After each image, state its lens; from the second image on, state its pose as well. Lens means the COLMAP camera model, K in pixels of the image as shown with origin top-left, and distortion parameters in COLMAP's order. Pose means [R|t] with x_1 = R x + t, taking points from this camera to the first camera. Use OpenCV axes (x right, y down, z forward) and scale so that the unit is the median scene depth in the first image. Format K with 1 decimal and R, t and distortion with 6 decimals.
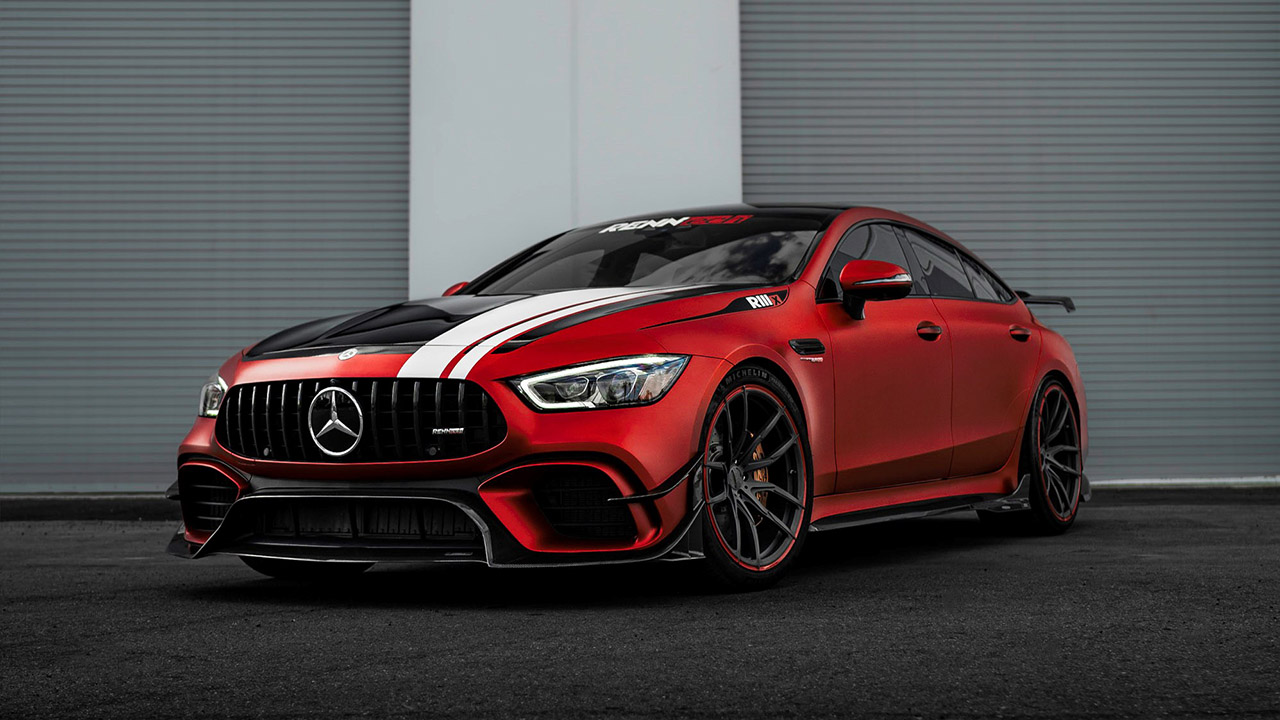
lens RADIAL K [[1965.8, 0, 669.3], [0, 1965.8, 305.0], [0, 0, 1]] dist [-0.046489, 0.000000]
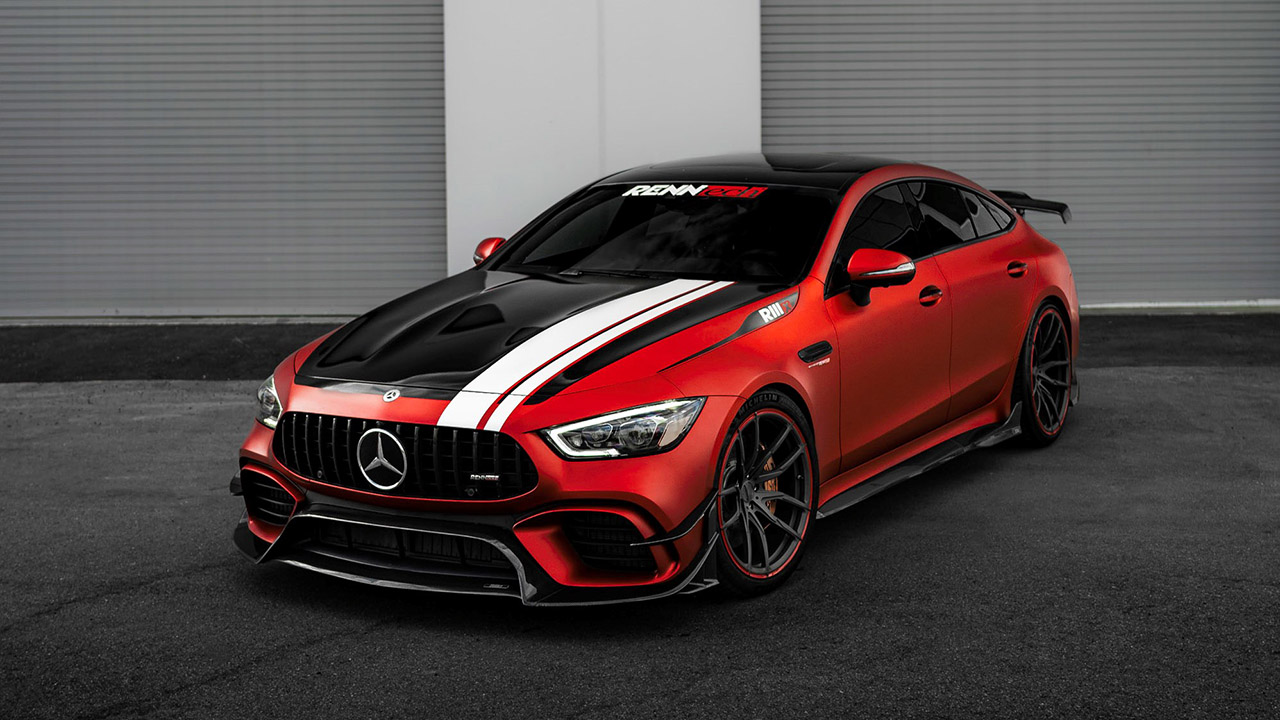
lens RADIAL K [[1843.8, 0, 638.6], [0, 1843.8, 358.4], [0, 0, 1]] dist [-0.051588, 0.000000]
pose [[0.999584, 0.004018, -0.028562, 0.002129], [0.001308, 0.982911, 0.184074, -0.169704], [0.028814, -0.184035, 0.982497, 0.003463]]
